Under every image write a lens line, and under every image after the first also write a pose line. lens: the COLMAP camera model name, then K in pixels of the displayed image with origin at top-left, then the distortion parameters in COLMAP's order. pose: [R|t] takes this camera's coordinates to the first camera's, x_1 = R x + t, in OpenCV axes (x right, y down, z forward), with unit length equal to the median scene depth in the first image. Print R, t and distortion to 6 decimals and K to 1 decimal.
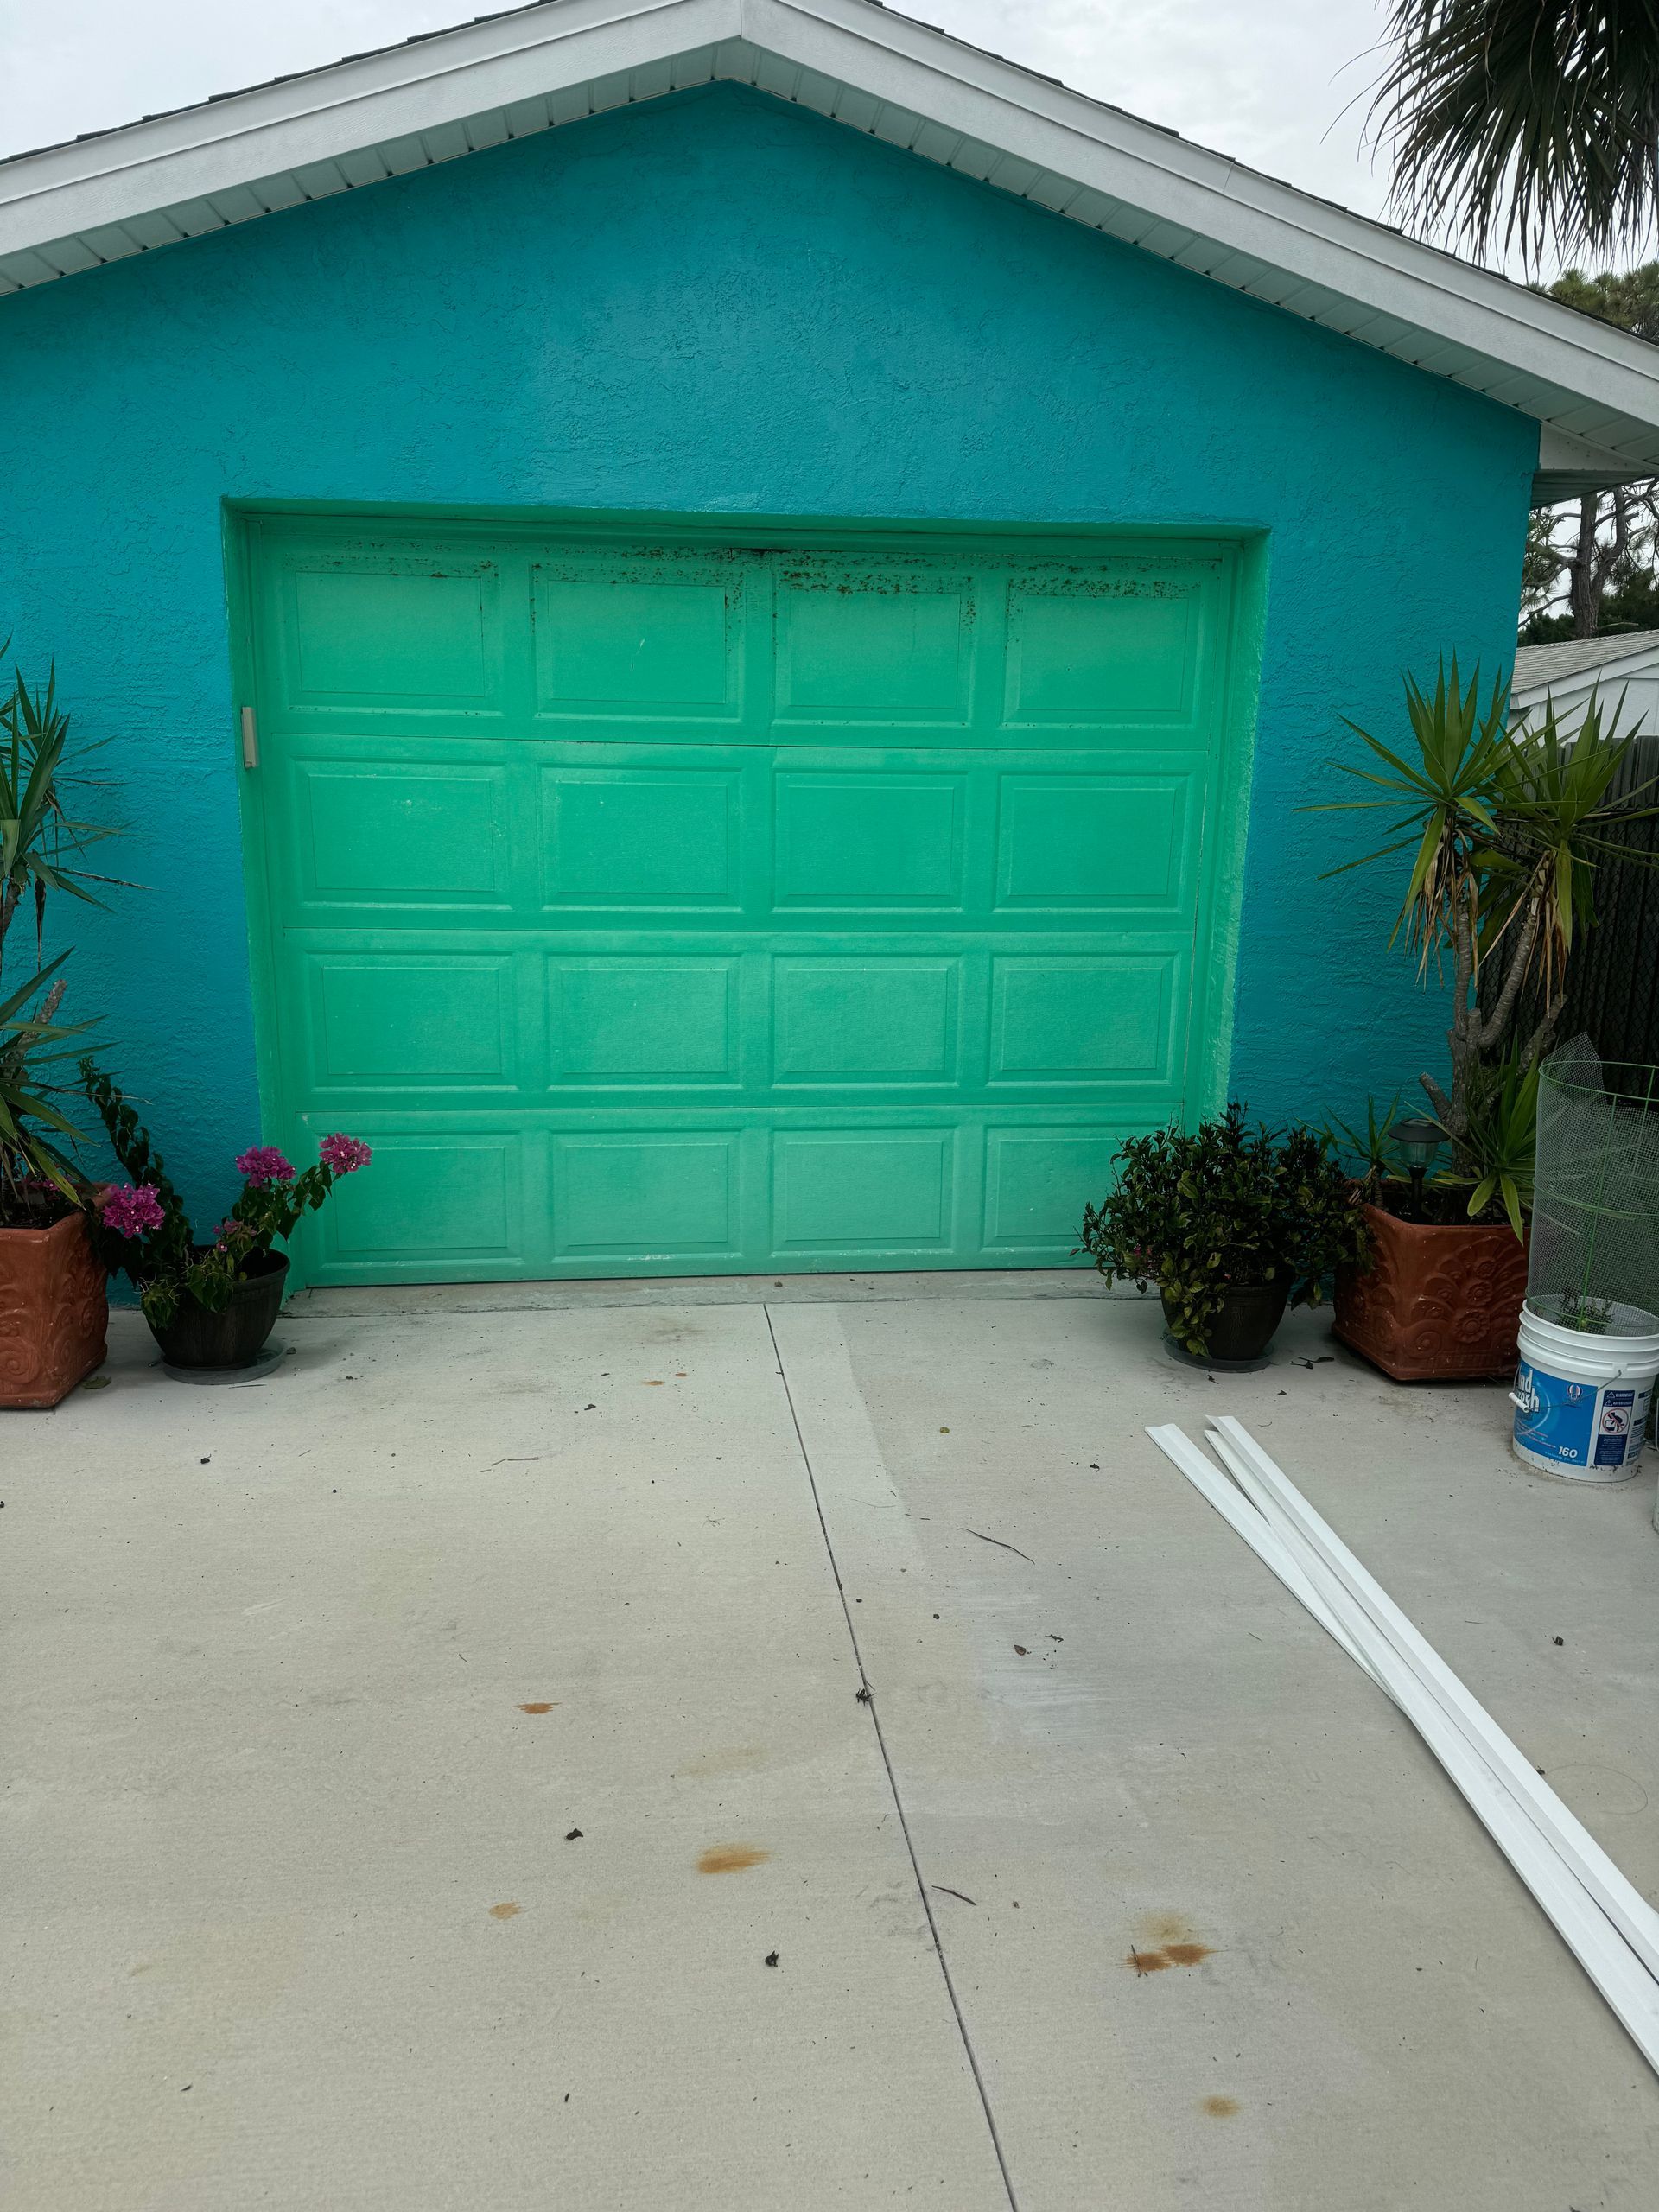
lens RADIAL K [[1563.9, 0, 831.7], [0, 1563.9, 1107.9], [0, 0, 1]] dist [0.032464, -0.024582]
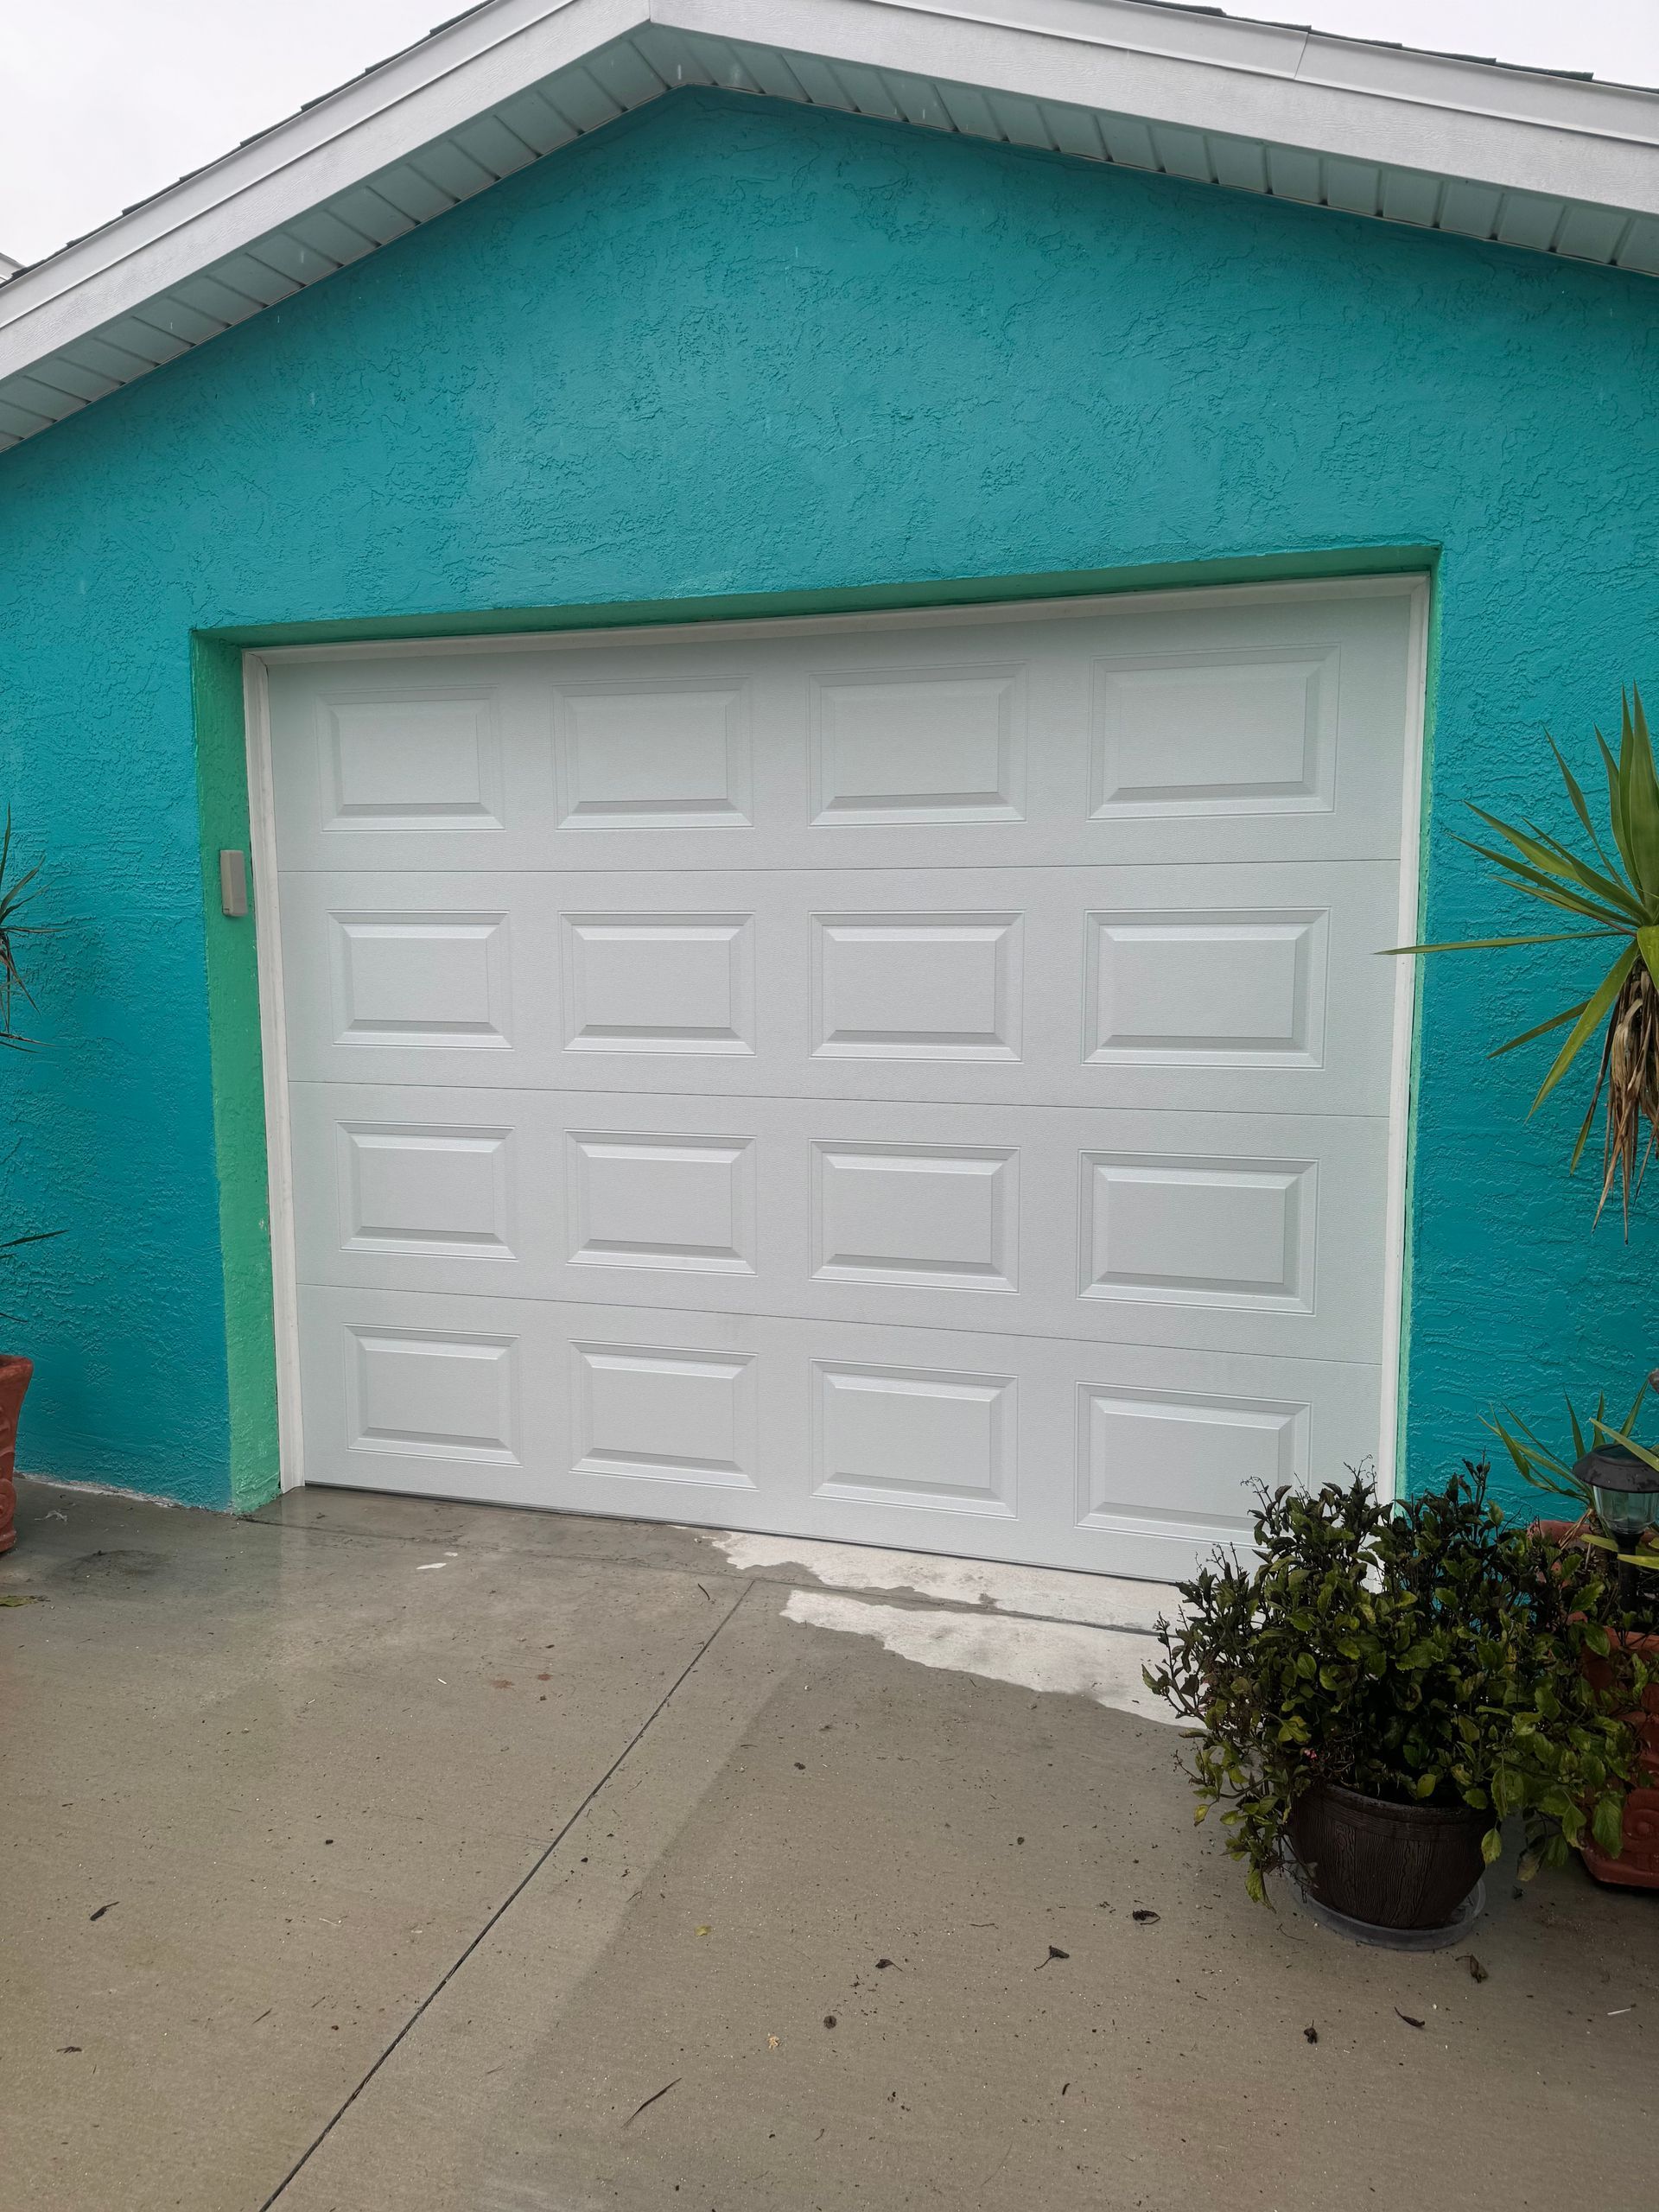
lens RADIAL K [[1563.9, 0, 827.6], [0, 1563.9, 1102.5], [0, 0, 1]] dist [0.032464, -0.024582]
pose [[0.920508, 0.030134, -0.389560, 0.327327], [-0.066426, 0.994577, -0.080026, -0.058170], [0.385036, 0.099542, 0.917518, 0.311503]]
